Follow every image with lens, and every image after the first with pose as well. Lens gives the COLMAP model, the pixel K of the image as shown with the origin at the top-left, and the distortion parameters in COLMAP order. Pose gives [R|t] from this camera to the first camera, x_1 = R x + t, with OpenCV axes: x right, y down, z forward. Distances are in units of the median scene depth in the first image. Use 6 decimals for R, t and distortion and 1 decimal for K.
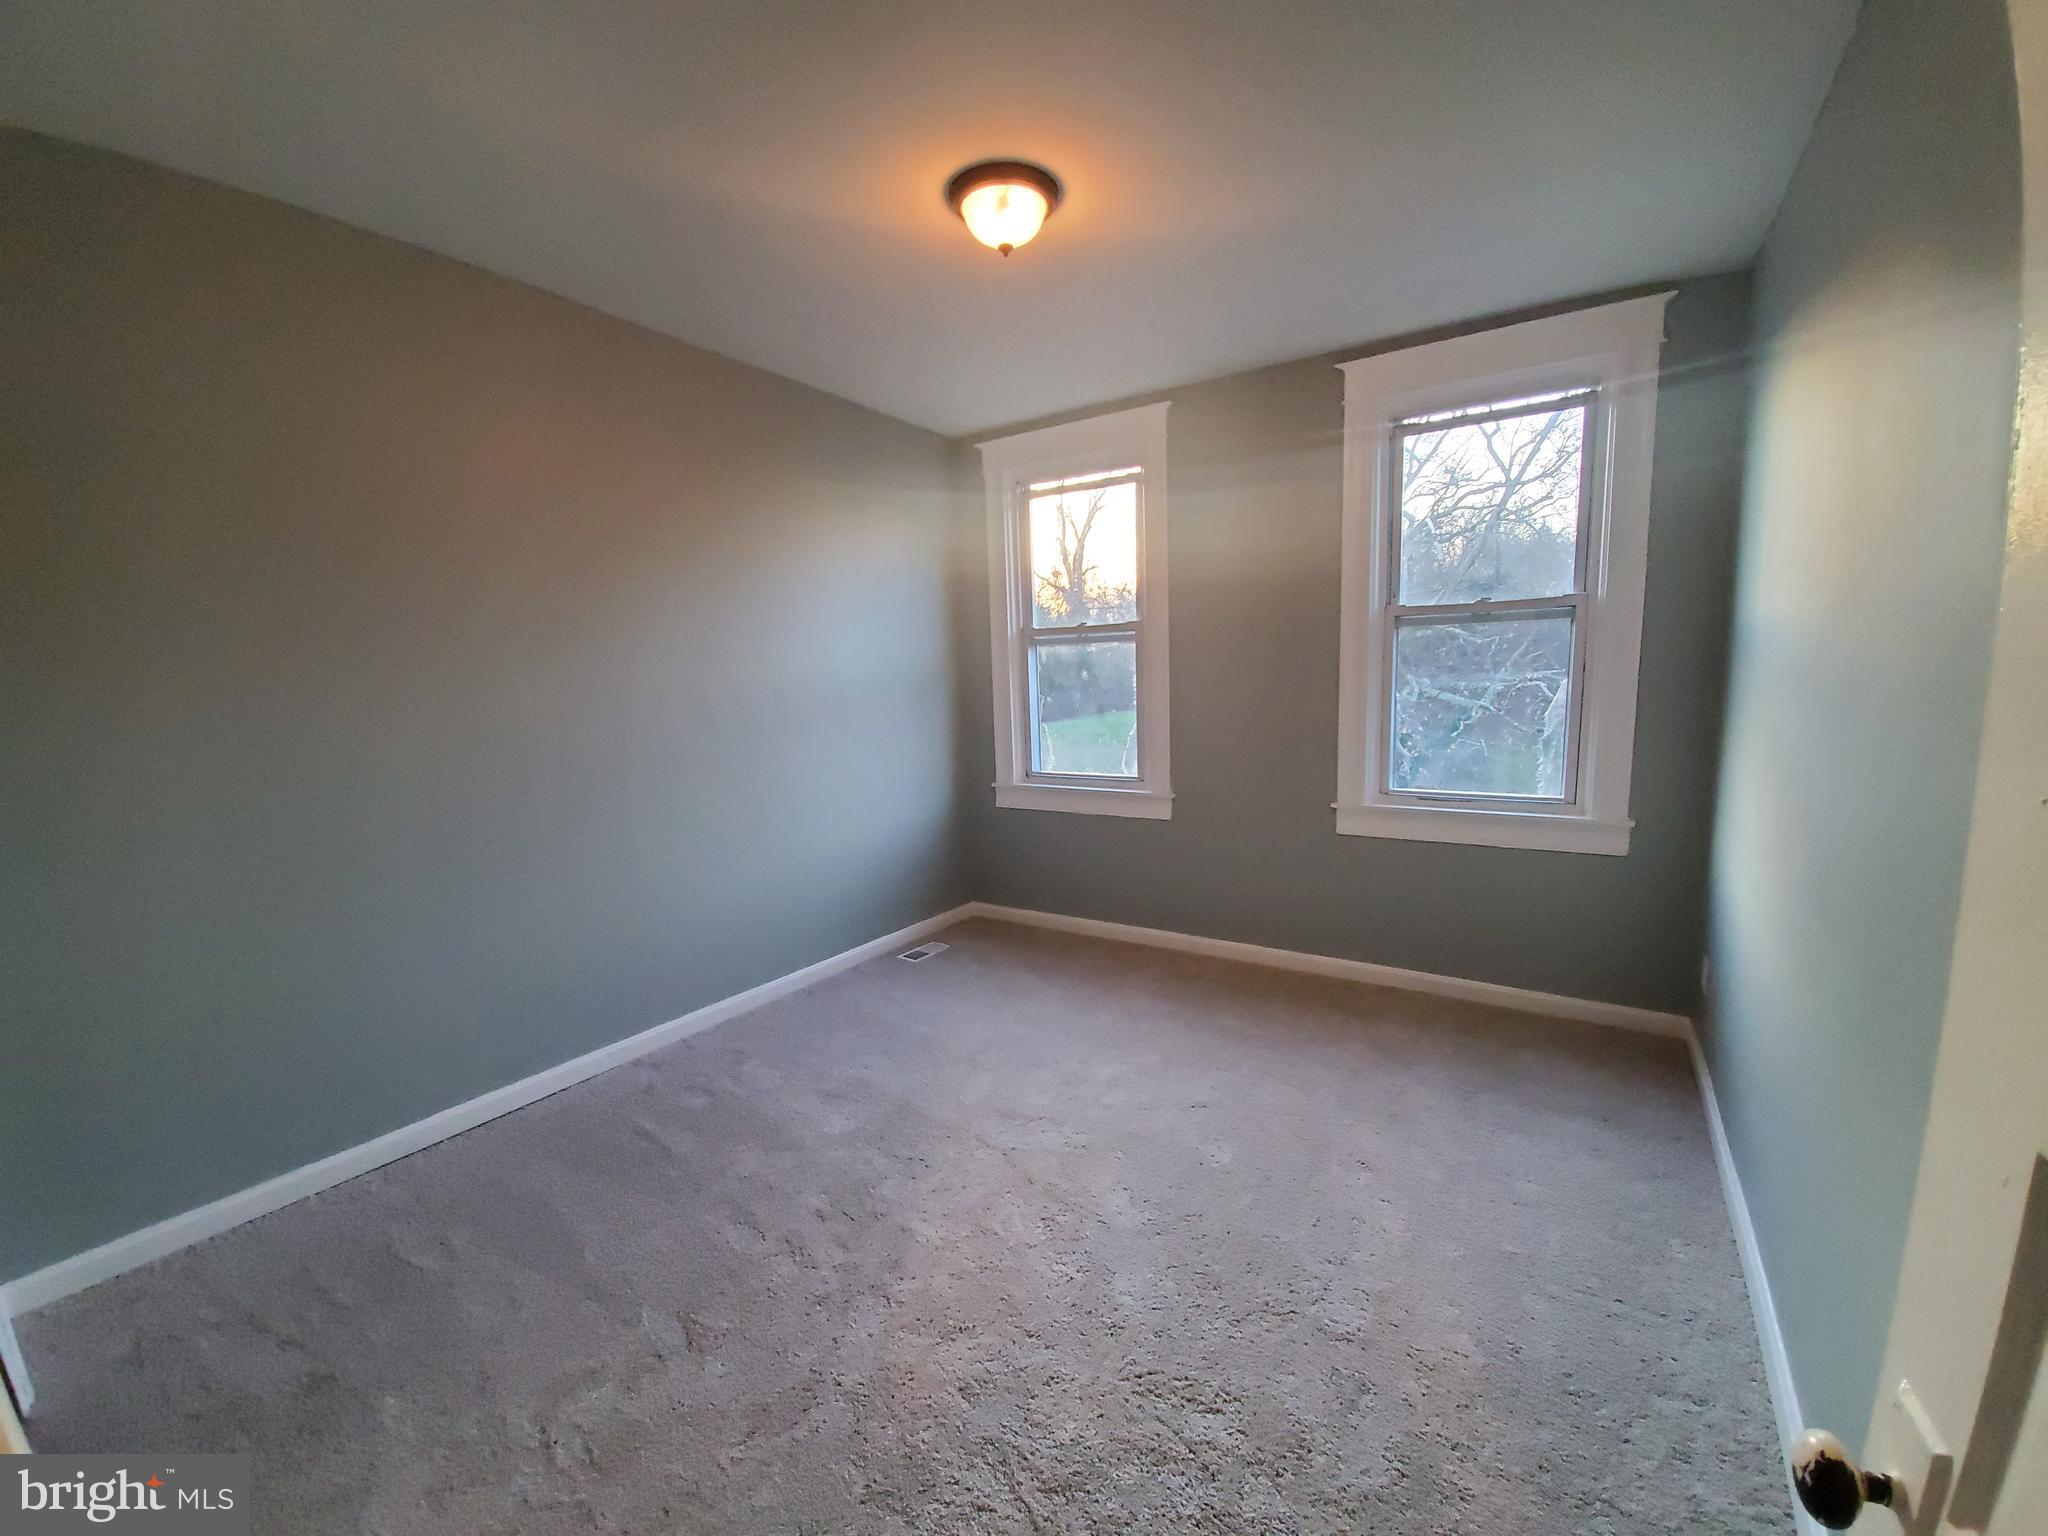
lens RADIAL K [[829.3, 0, 1049.5], [0, 829.3, 792.4], [0, 0, 1]] dist [-0.001618, -0.000232]
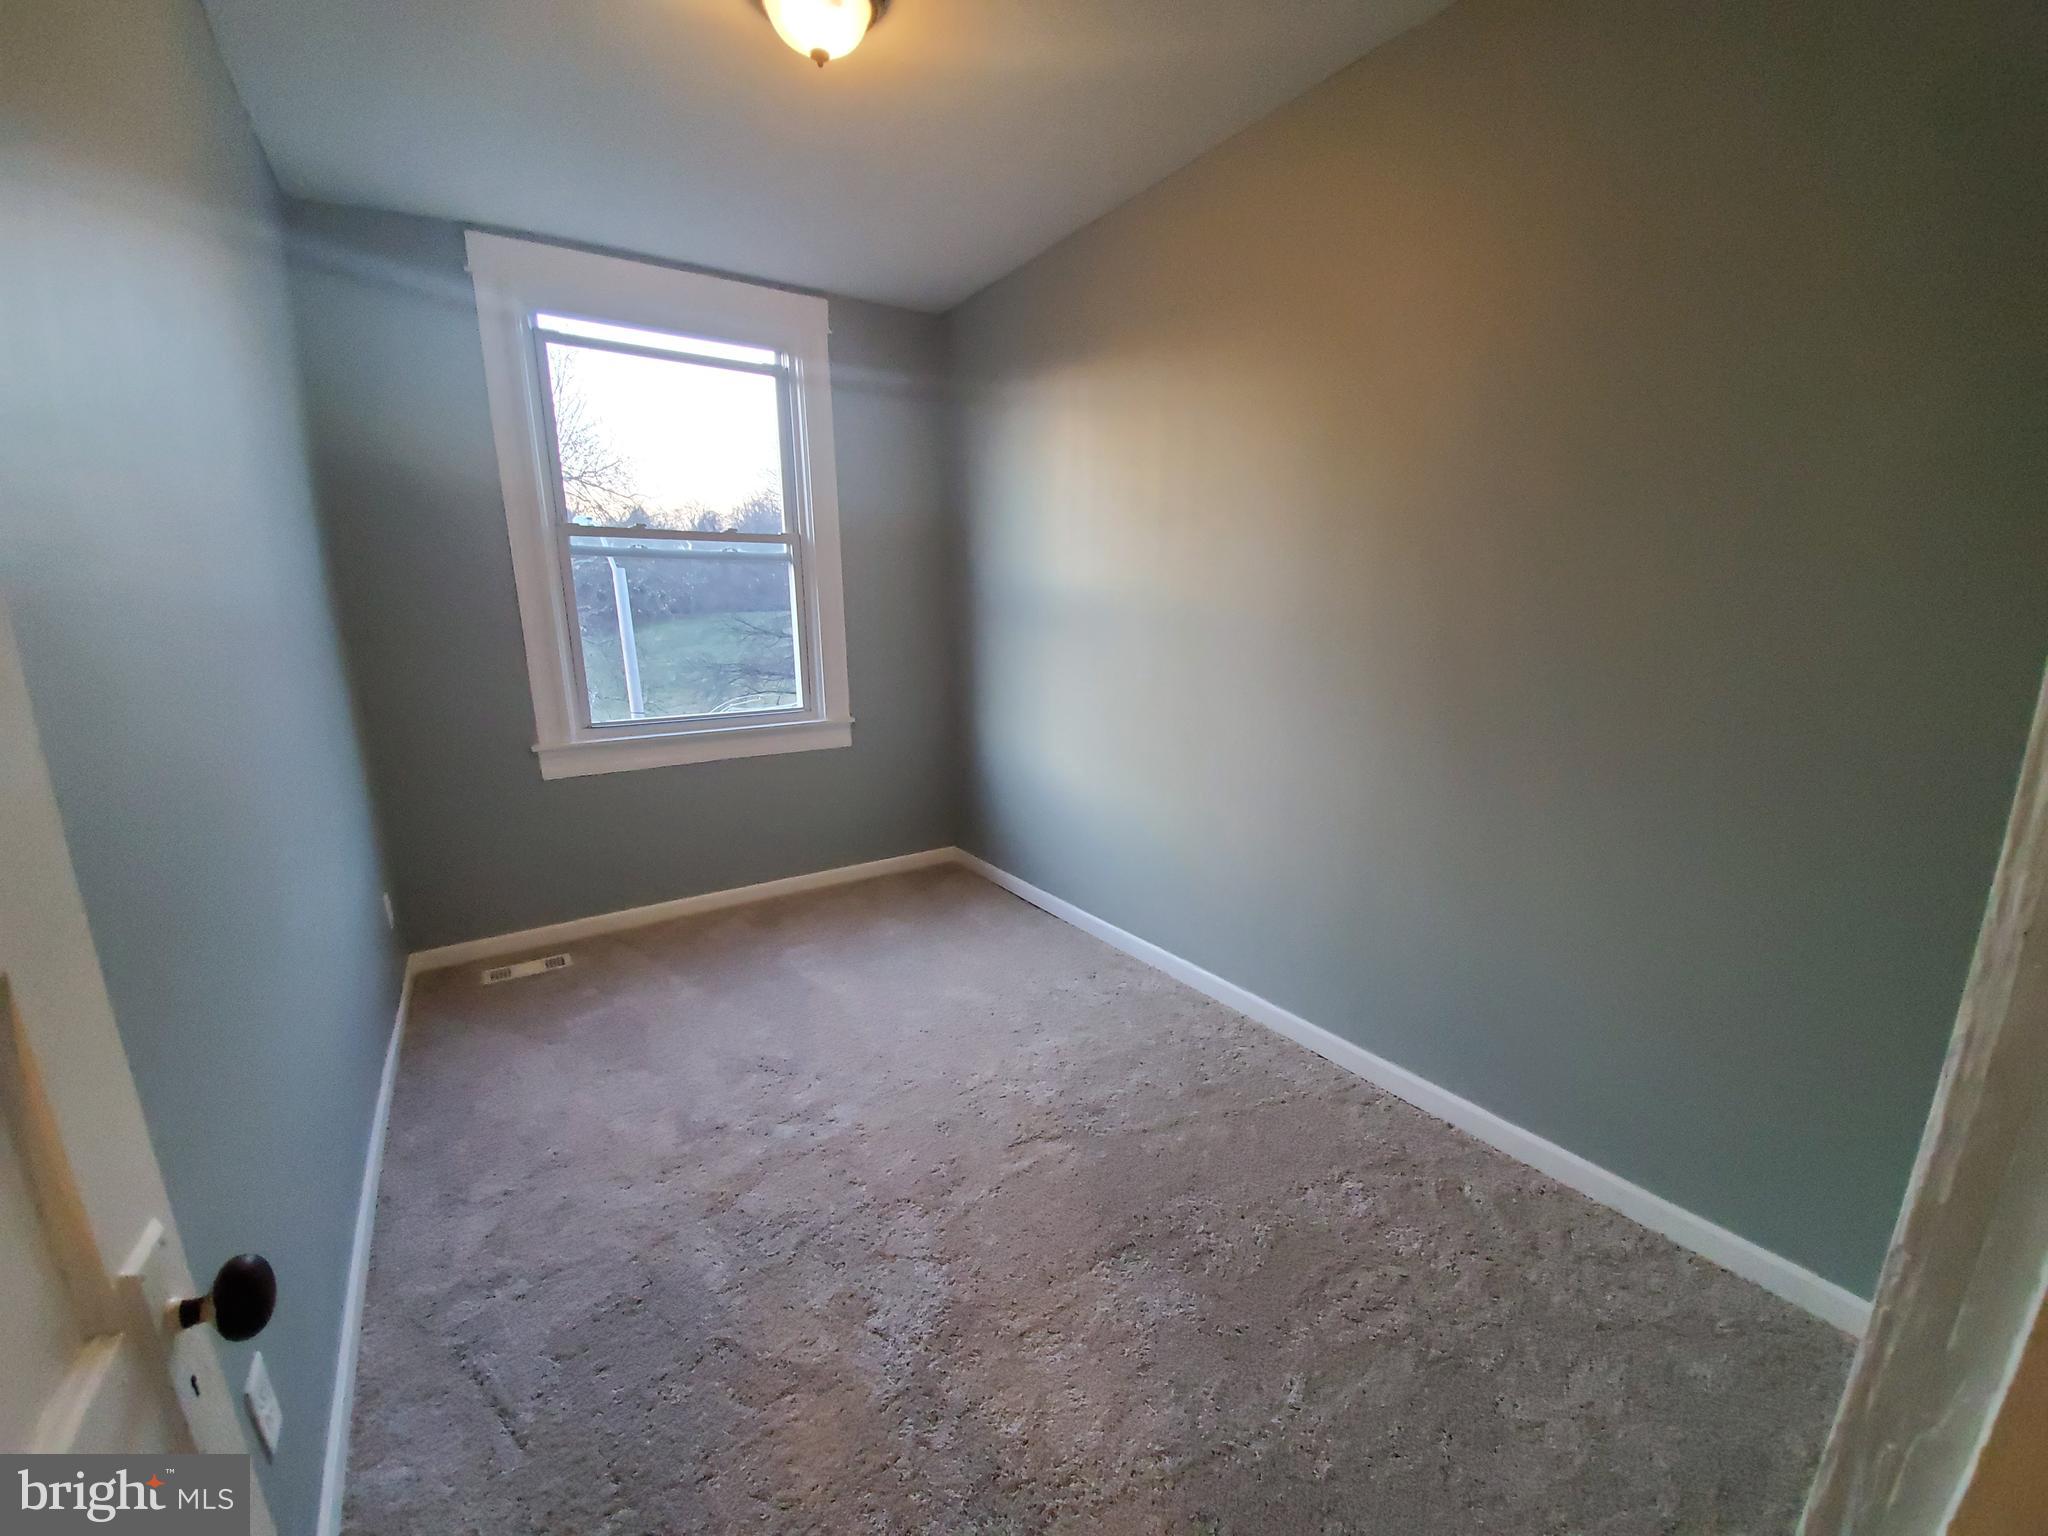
lens RADIAL K [[817.7, 0, 1031.7], [0, 817.7, 765.7], [0, 0, 1]] dist [-0.012158, -0.007642]
pose [[0.416922, -0.164190, 0.893990, -0.719004], [0.117876, 0.985011, 0.125934, -0.044820], [-0.901266, 0.052876, 0.430027, 0.477103]]
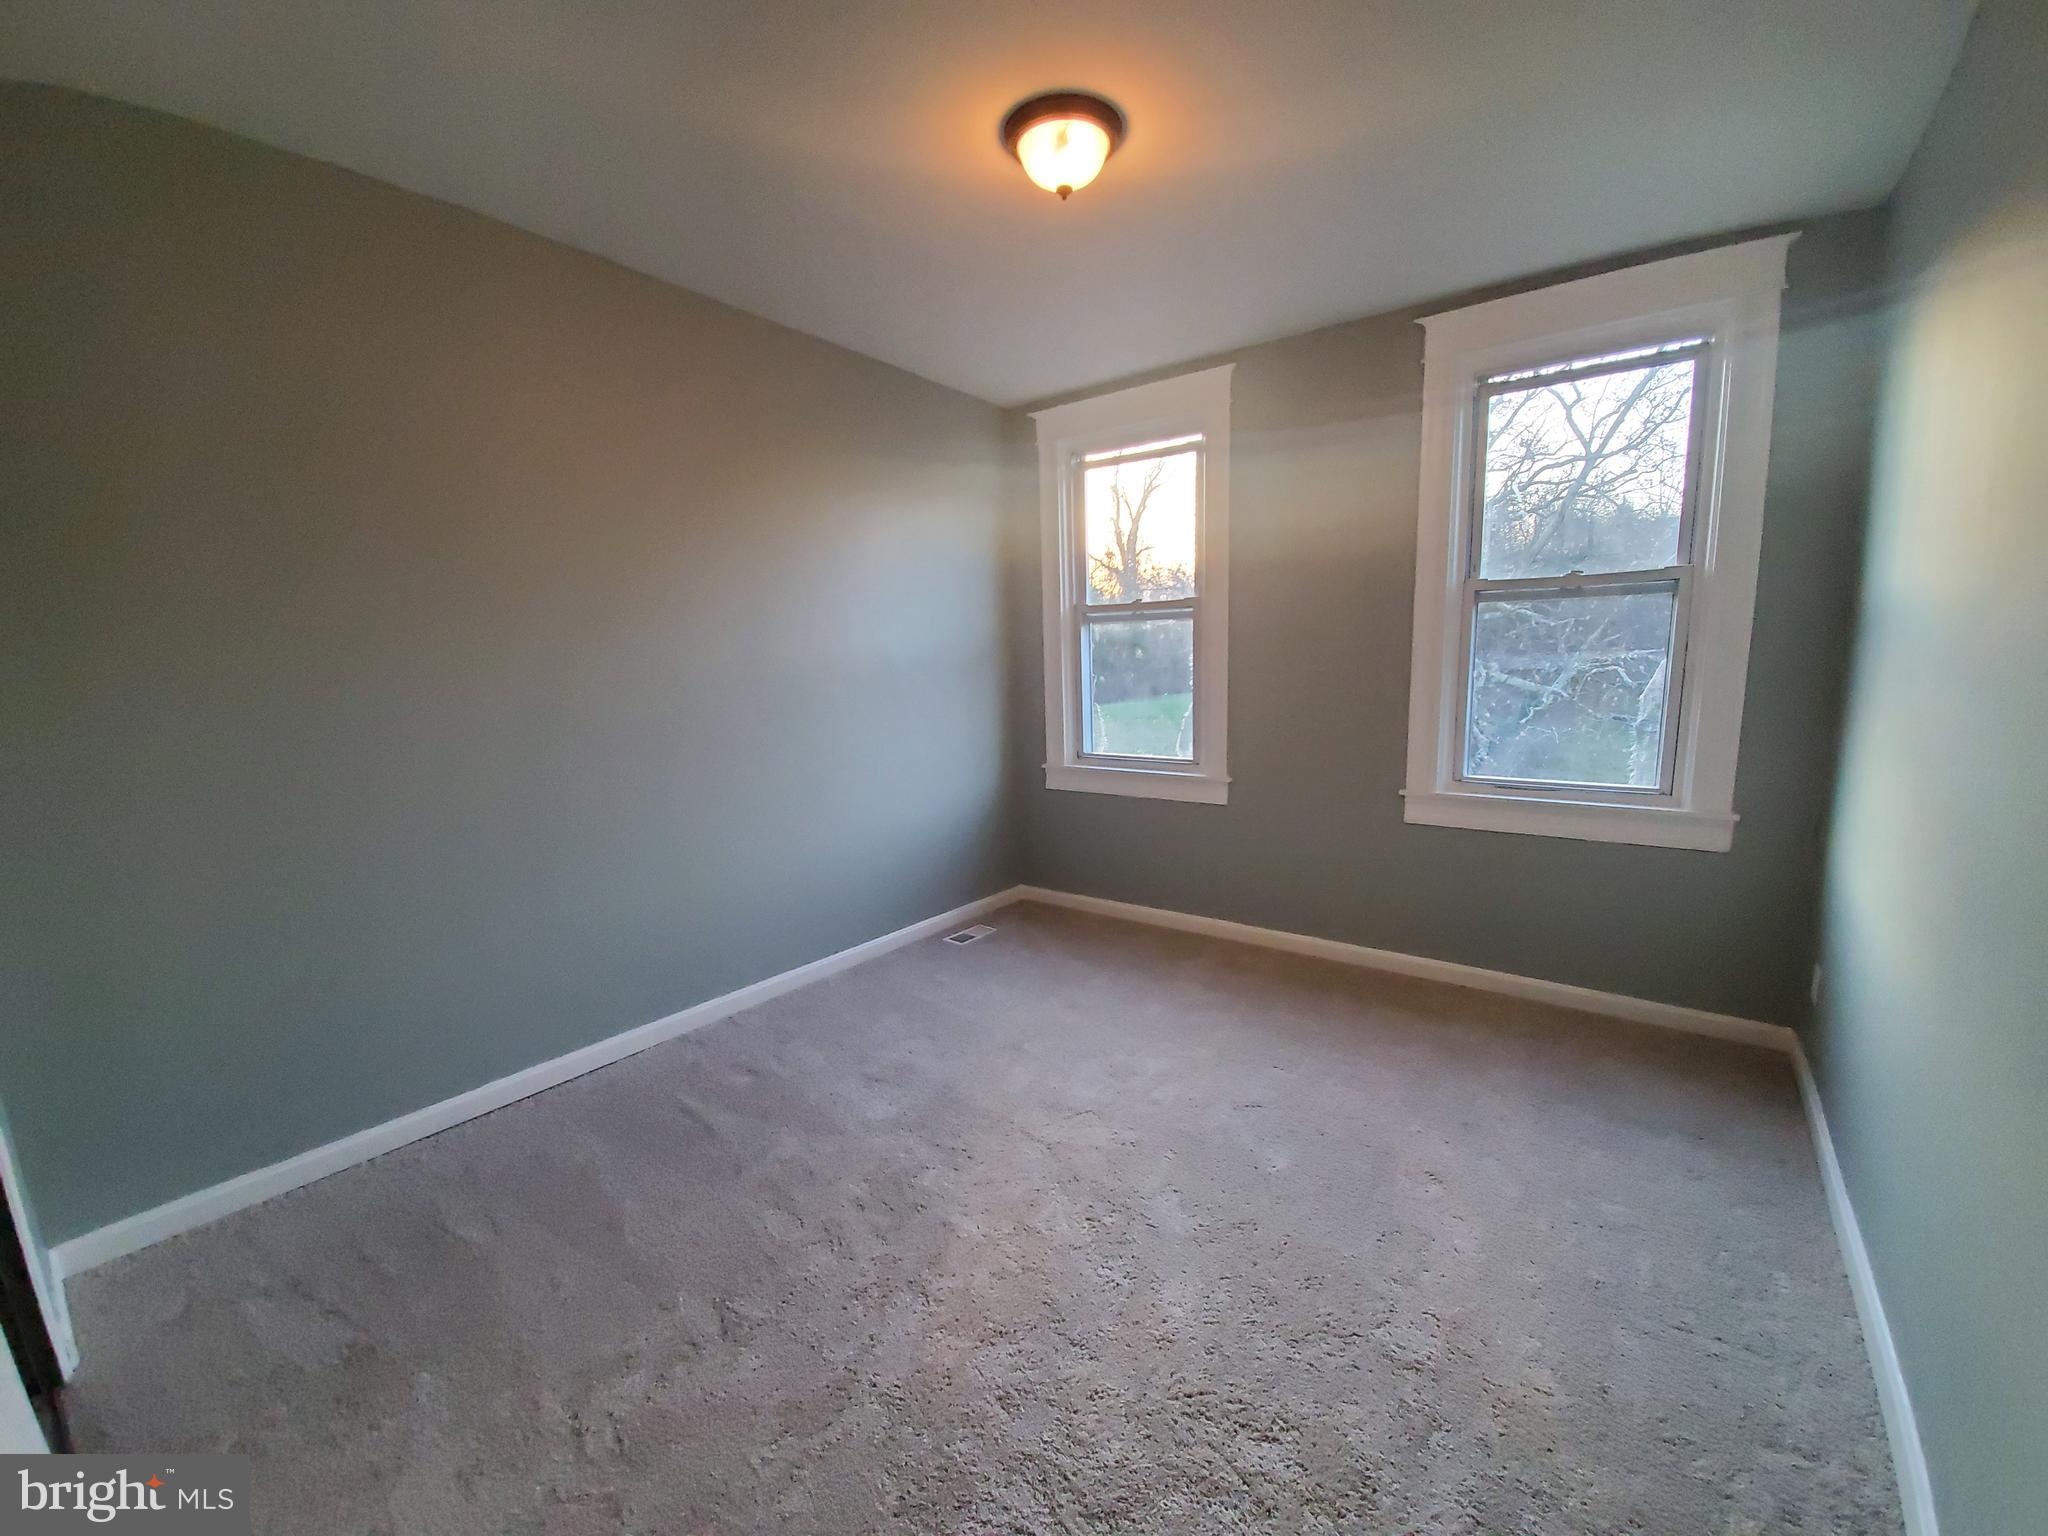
lens RADIAL K [[818.5, 0, 1018.4], [0, 818.5, 792.8], [0, 0, 1]] dist [-0.002727, -0.011598]
pose [[0.995114, 0.015455, -0.097514, -0.003973], [-0.013318, 0.999657, 0.022529, 0.002162], [0.097829, -0.021121, 0.994979, 0.061061]]
